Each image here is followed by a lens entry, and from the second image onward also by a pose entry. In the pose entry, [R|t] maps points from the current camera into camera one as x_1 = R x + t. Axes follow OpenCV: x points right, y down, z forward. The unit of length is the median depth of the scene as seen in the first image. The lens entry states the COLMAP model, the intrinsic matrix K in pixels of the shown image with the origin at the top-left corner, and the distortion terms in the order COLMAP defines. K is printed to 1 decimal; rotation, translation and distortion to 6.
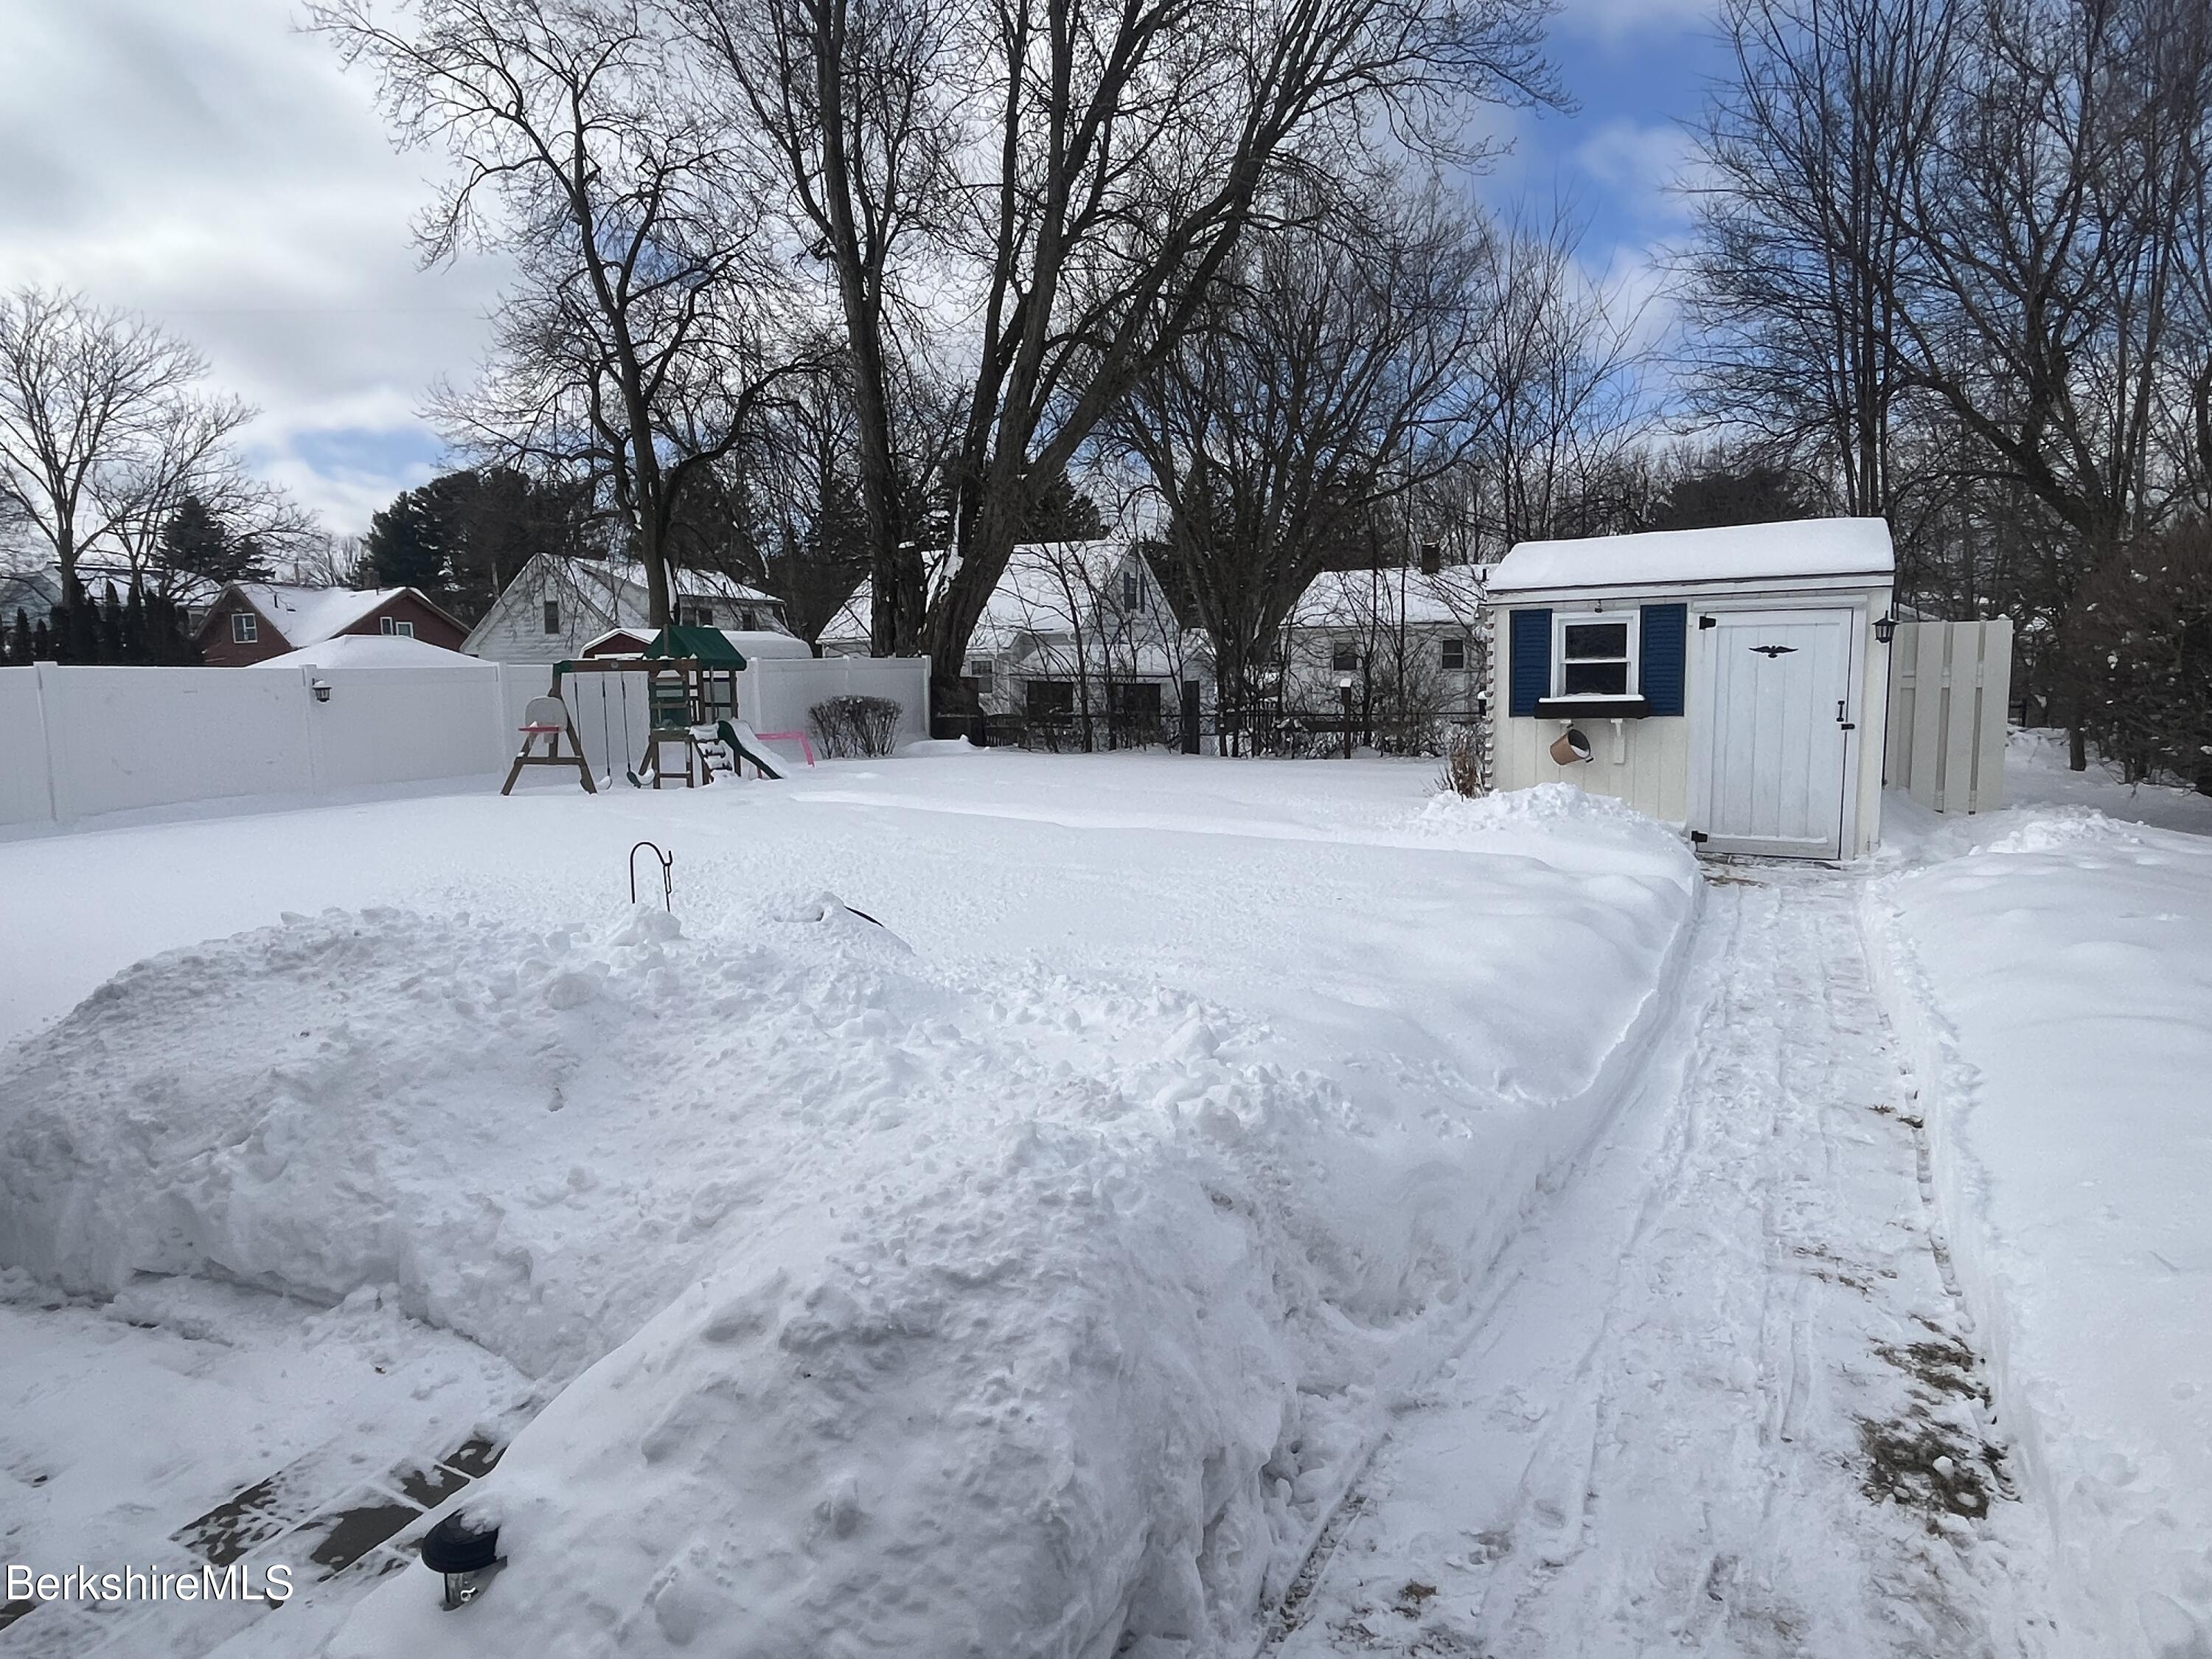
lens RADIAL K [[1291.8, 0, 1101.3], [0, 1291.8, 819.2], [0, 0, 1]] dist [0.001538, -0.003105]
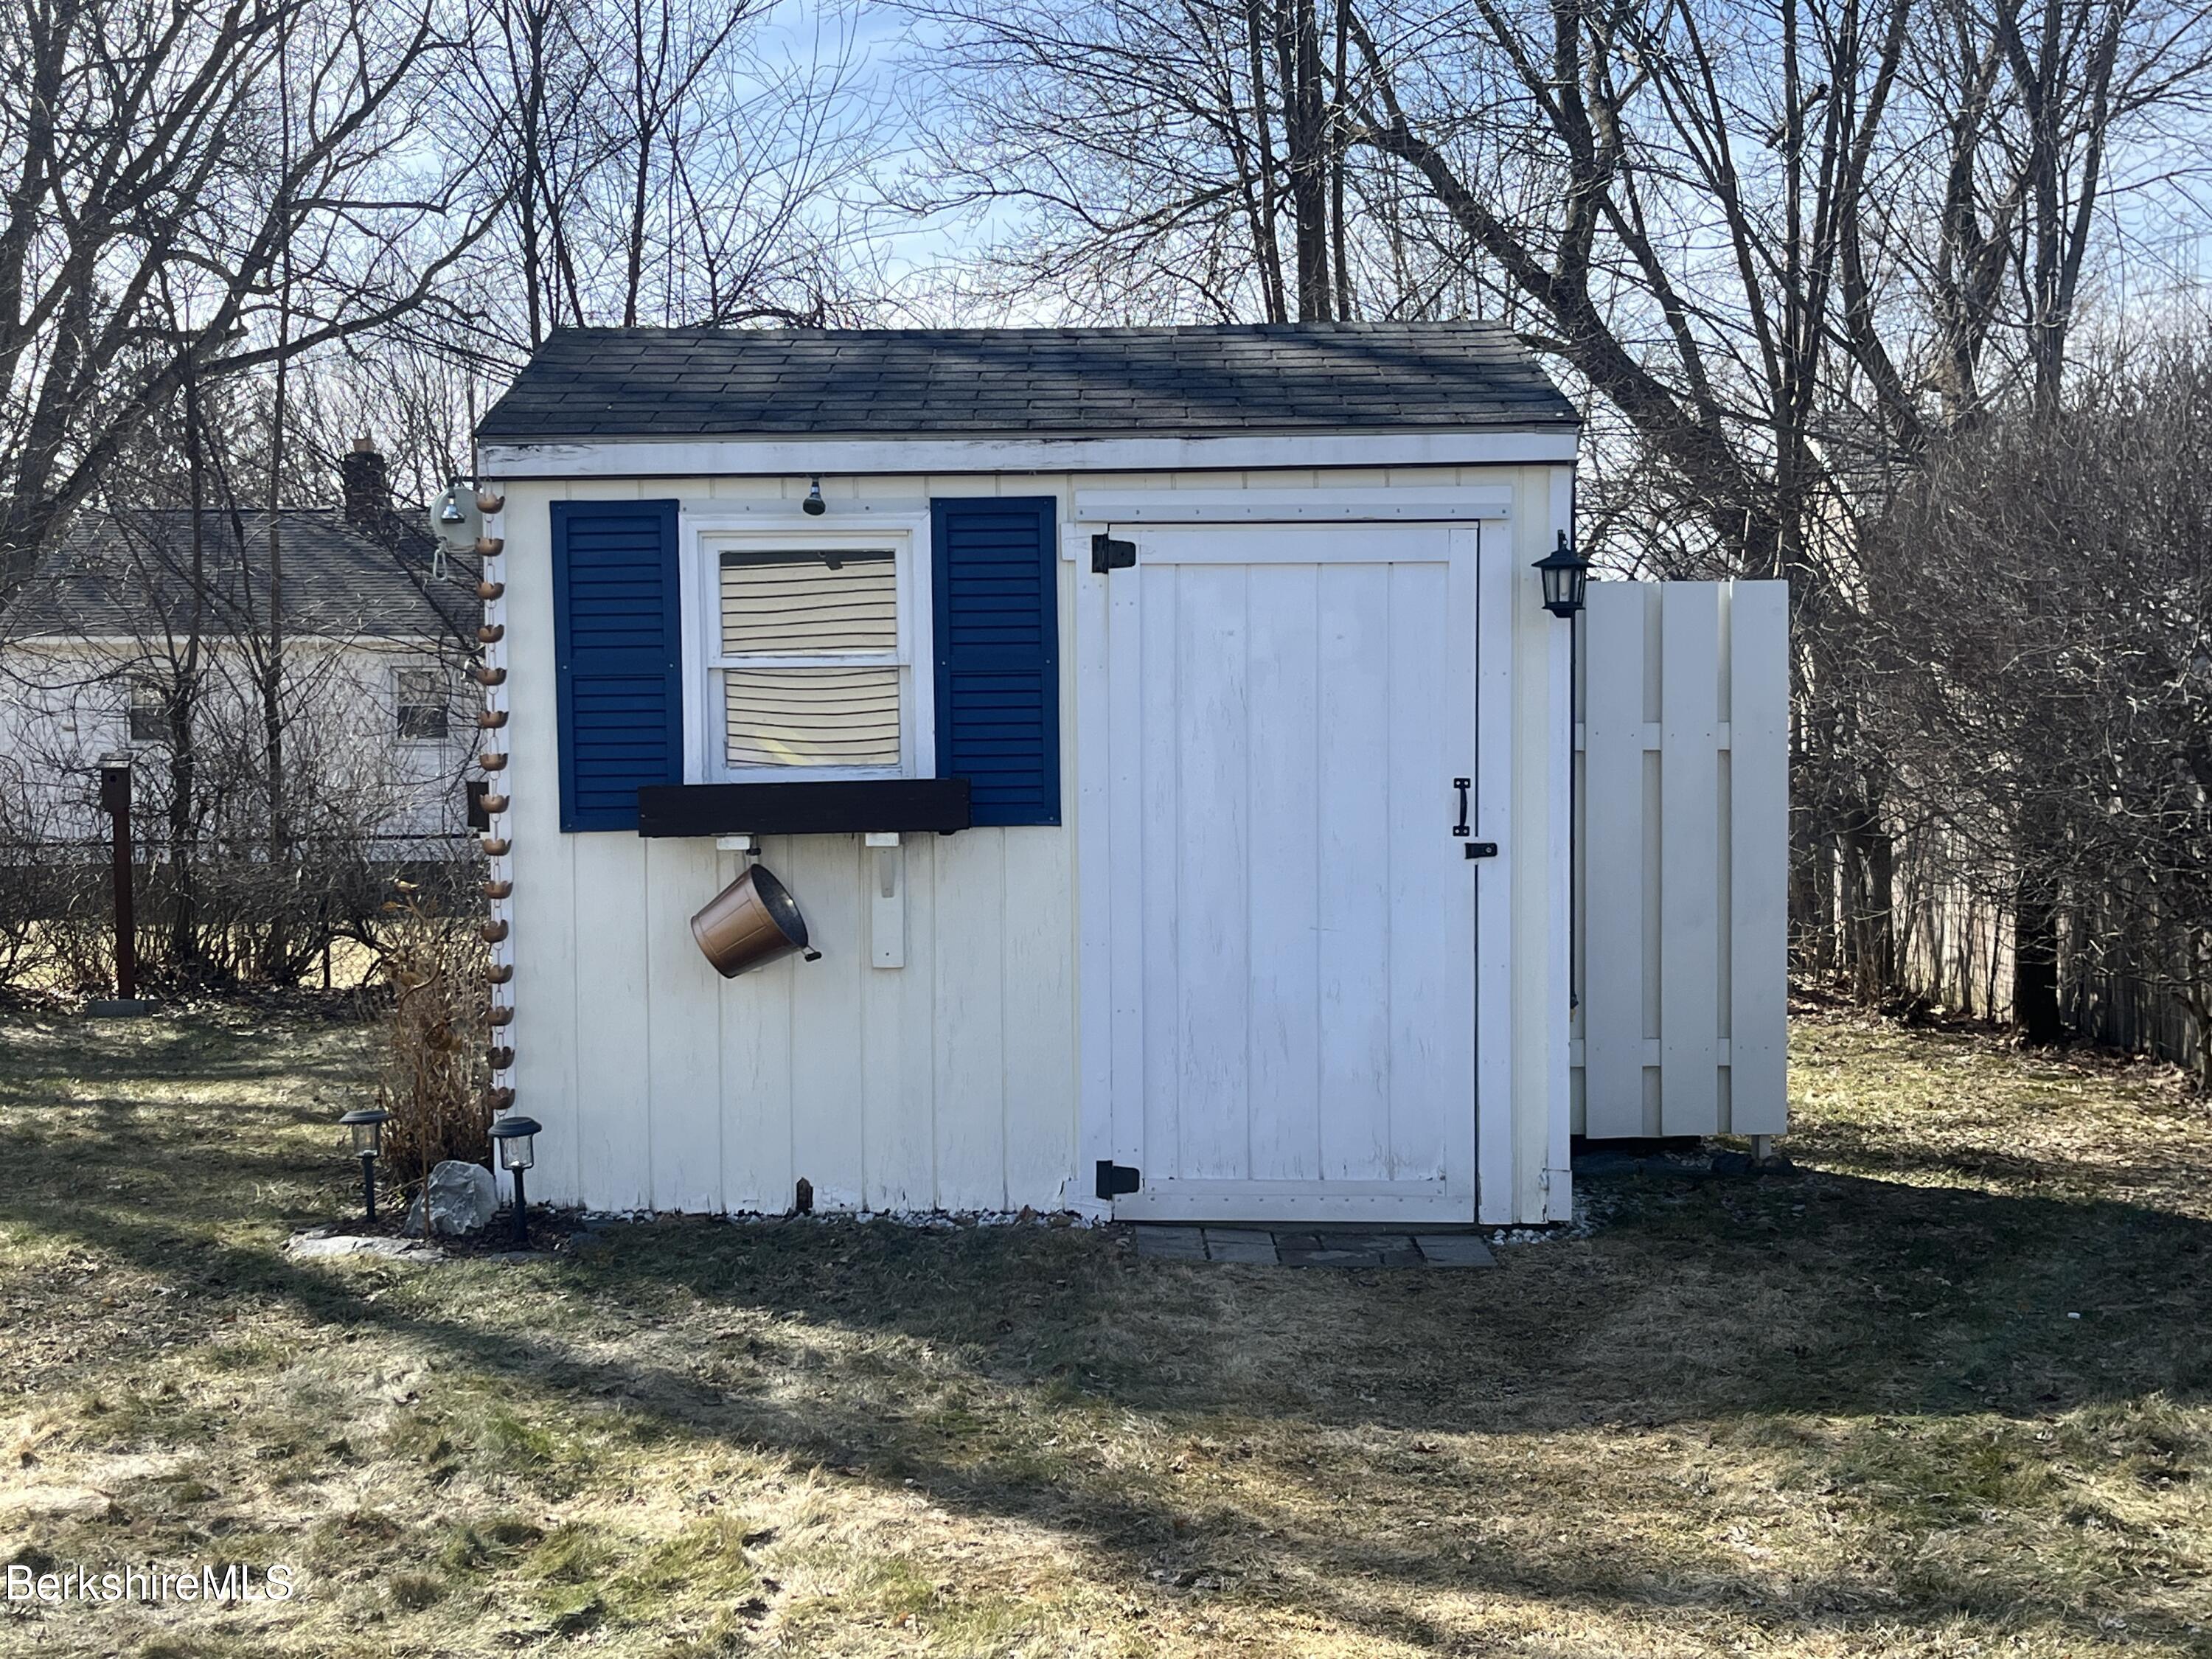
lens RADIAL K [[2658.3, 0, 1109.4], [0, 2658.3, 829.8], [0, 0, 1]] dist [0.069053, -0.029502]
pose [[0.872689, -0.005049, 0.488250, 0.132089], [0.048457, 0.995906, -0.076313, -0.026868], [-0.485866, 0.090257, 0.869361, 0.425084]]
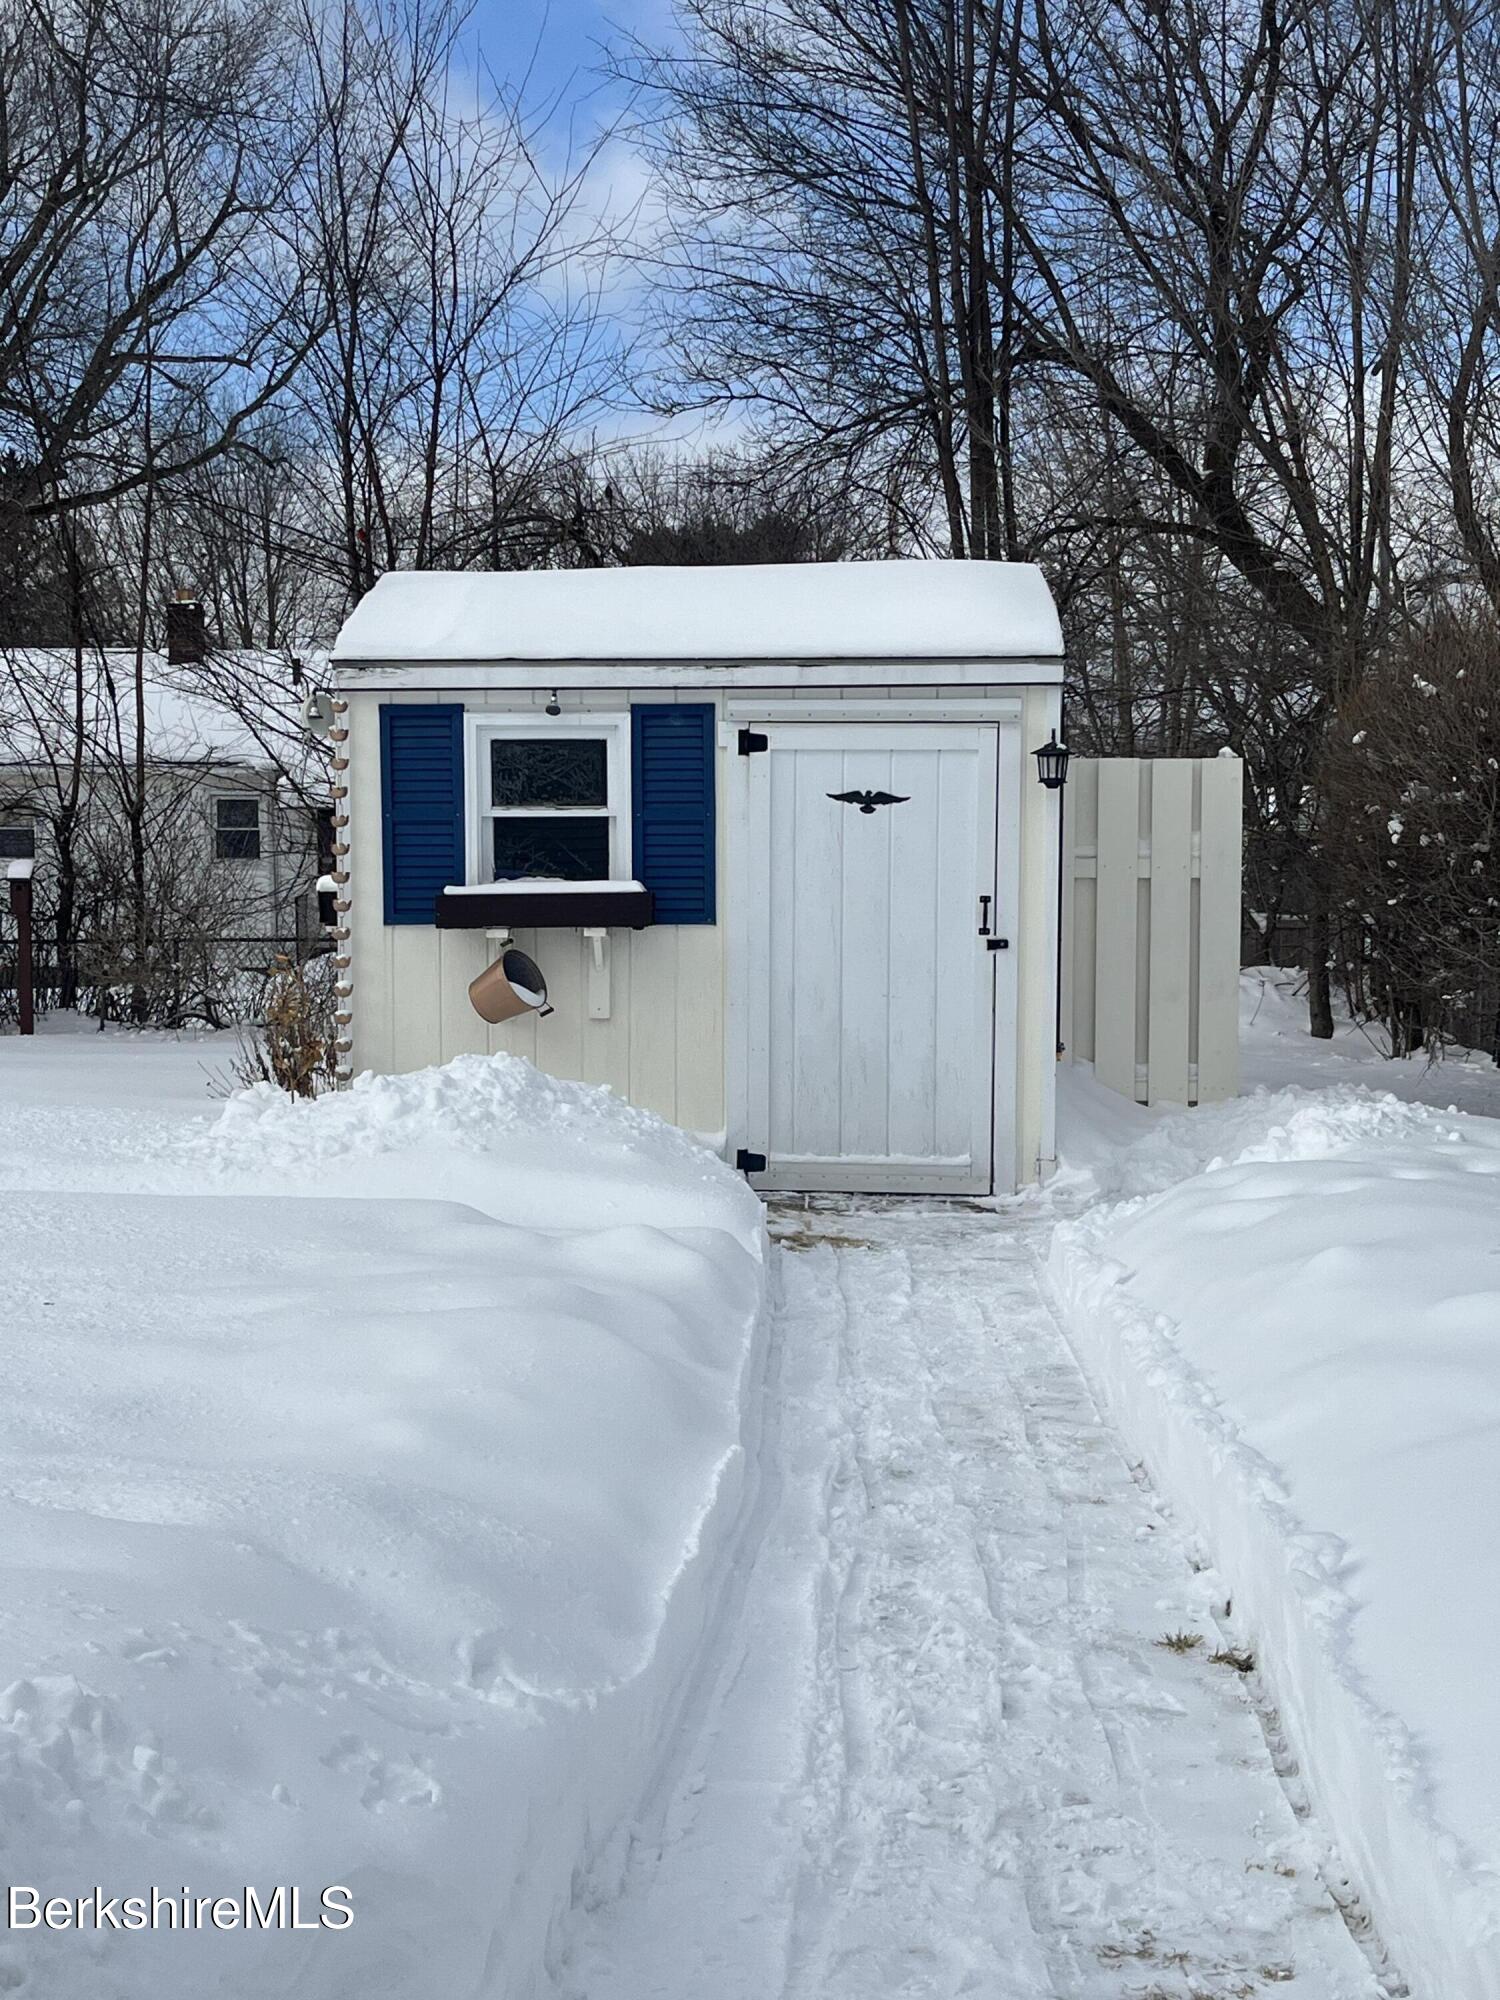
lens RADIAL K [[2672.6, 0, 741.2], [0, 2672.6, 1010.9], [0, 0, 1]] dist [0.143660, -0.439494]
pose [[0.898587, -0.003733, 0.438780, -0.002788], [0.032389, 0.997800, -0.057841, 0.017223], [-0.437599, 0.066186, 0.896731, 0.059248]]
